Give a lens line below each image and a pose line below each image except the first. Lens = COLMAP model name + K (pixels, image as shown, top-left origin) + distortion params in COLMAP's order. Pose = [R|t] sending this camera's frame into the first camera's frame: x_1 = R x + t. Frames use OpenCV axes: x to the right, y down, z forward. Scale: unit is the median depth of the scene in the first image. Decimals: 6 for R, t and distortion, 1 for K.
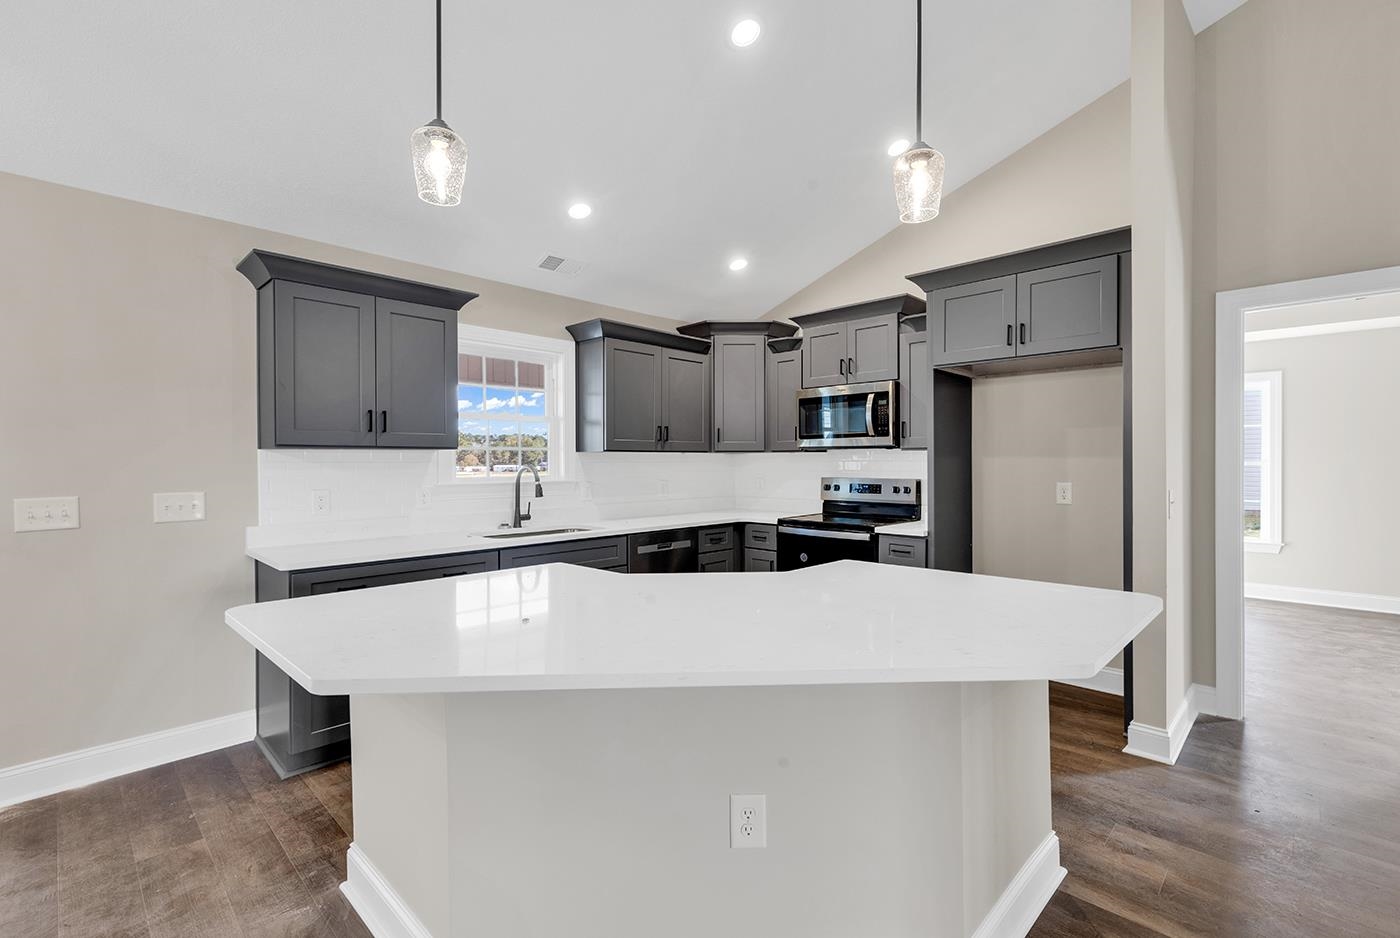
lens RADIAL K [[629.9, 0, 705.5], [0, 629.9, 467.9], [0, 0, 1]] dist [0.008912, -0.000623]
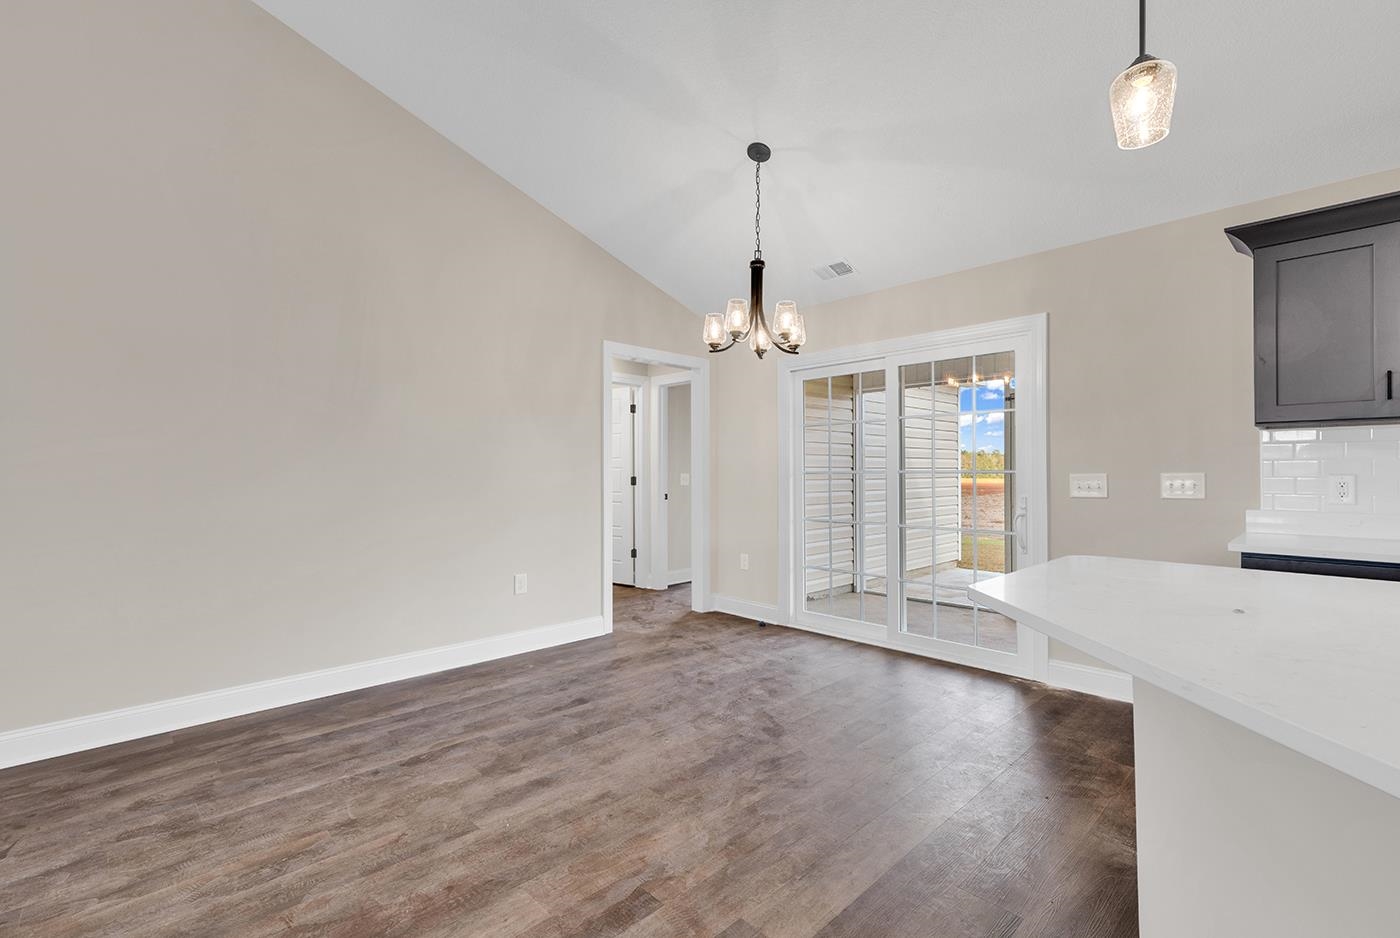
lens RADIAL K [[629.9, 0, 705.8], [0, 629.9, 462.5], [0, 0, 1]] dist [0.008912, -0.000623]
pose [[-0.025129, -0.010476, -0.999629, 0.218705], [-0.009043, 0.999907, -0.010252, 0.029923], [0.999643, 0.008782, -0.025221, 0.146343]]
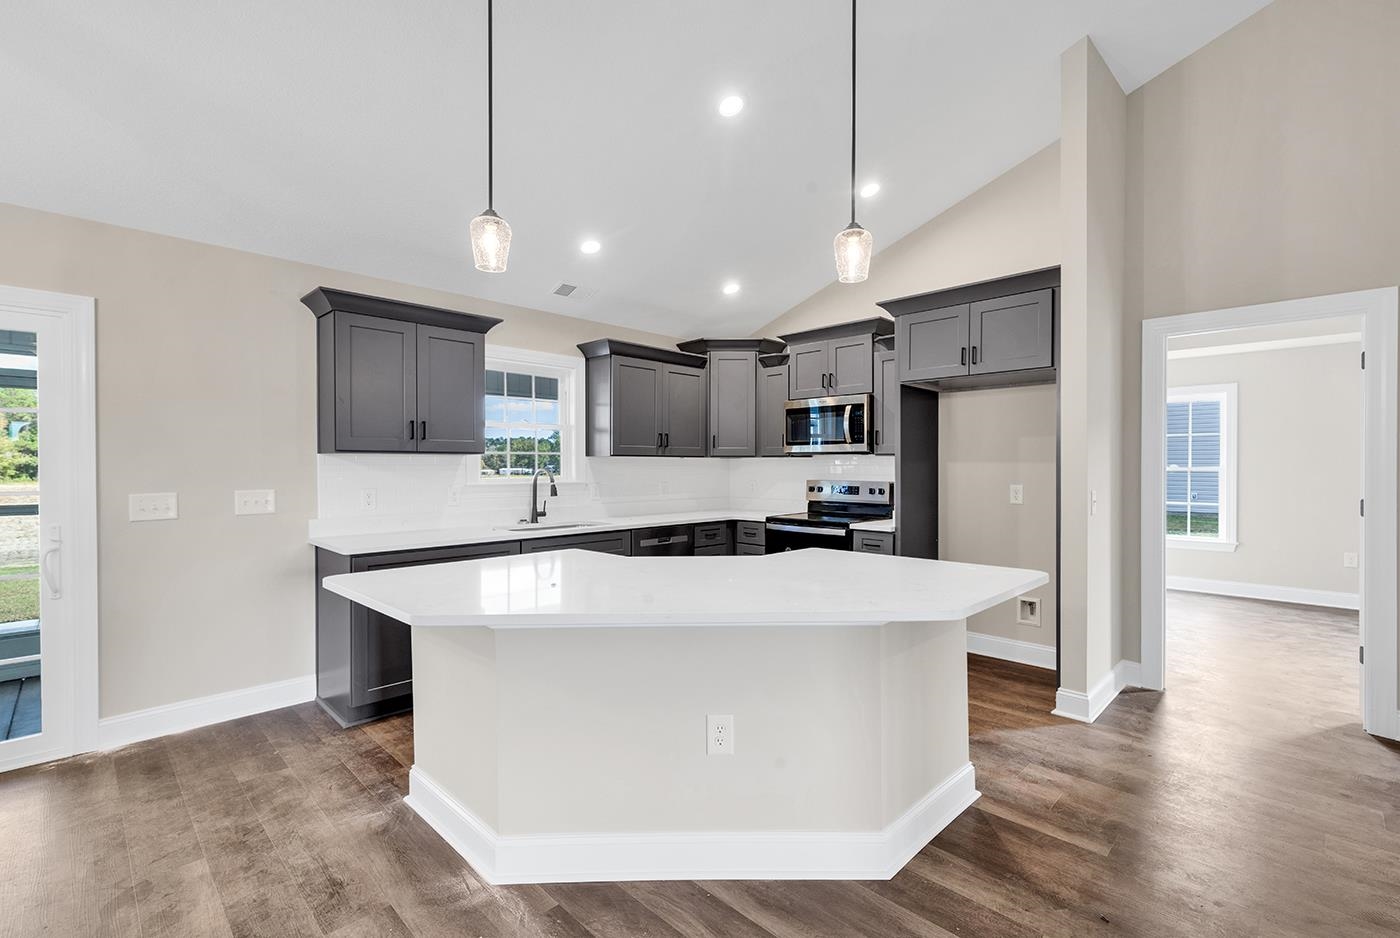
lens RADIAL K [[629.9, 0, 704.7], [0, 629.9, 472.2], [0, 0, 1]] dist [0.008912, -0.000623]
pose [[0.999957, 0.003023, -0.008800, 0.018235], [-0.003017, 0.999995, 0.000655, 0.001376], [0.008802, -0.000628, 0.999961, -0.134309]]
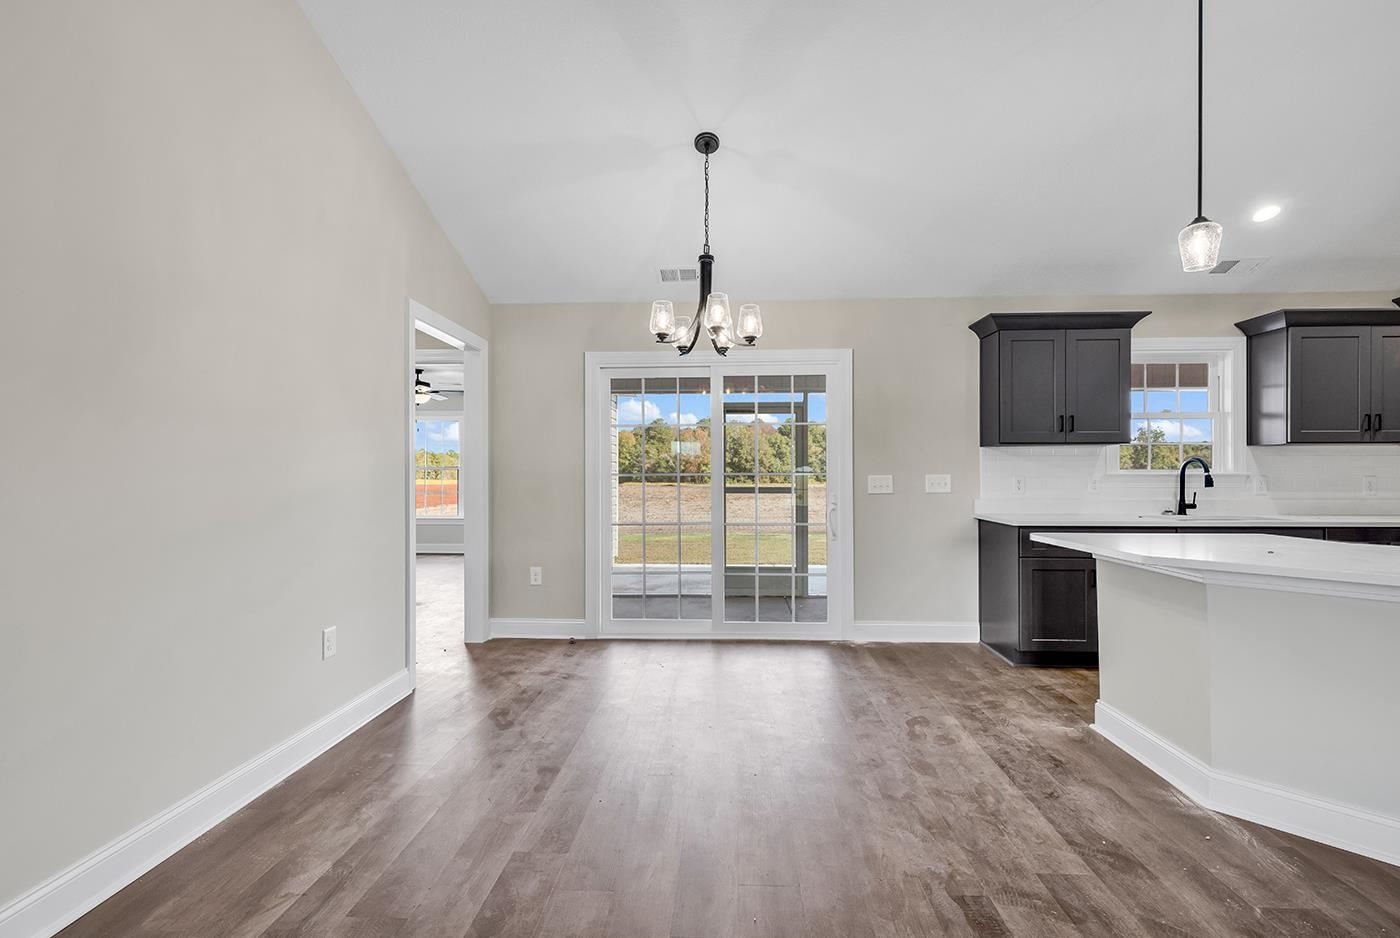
lens RADIAL K [[629.9, 0, 705.8], [0, 629.9, 471.1], [0, 0, 1]] dist [0.008912, -0.000623]
pose [[0.665563, 0.000223, -0.746342, -0.028577], [-0.008989, 0.999930, -0.007718, 0.035050], [0.746287, 0.011846, 0.665518, -0.362702]]
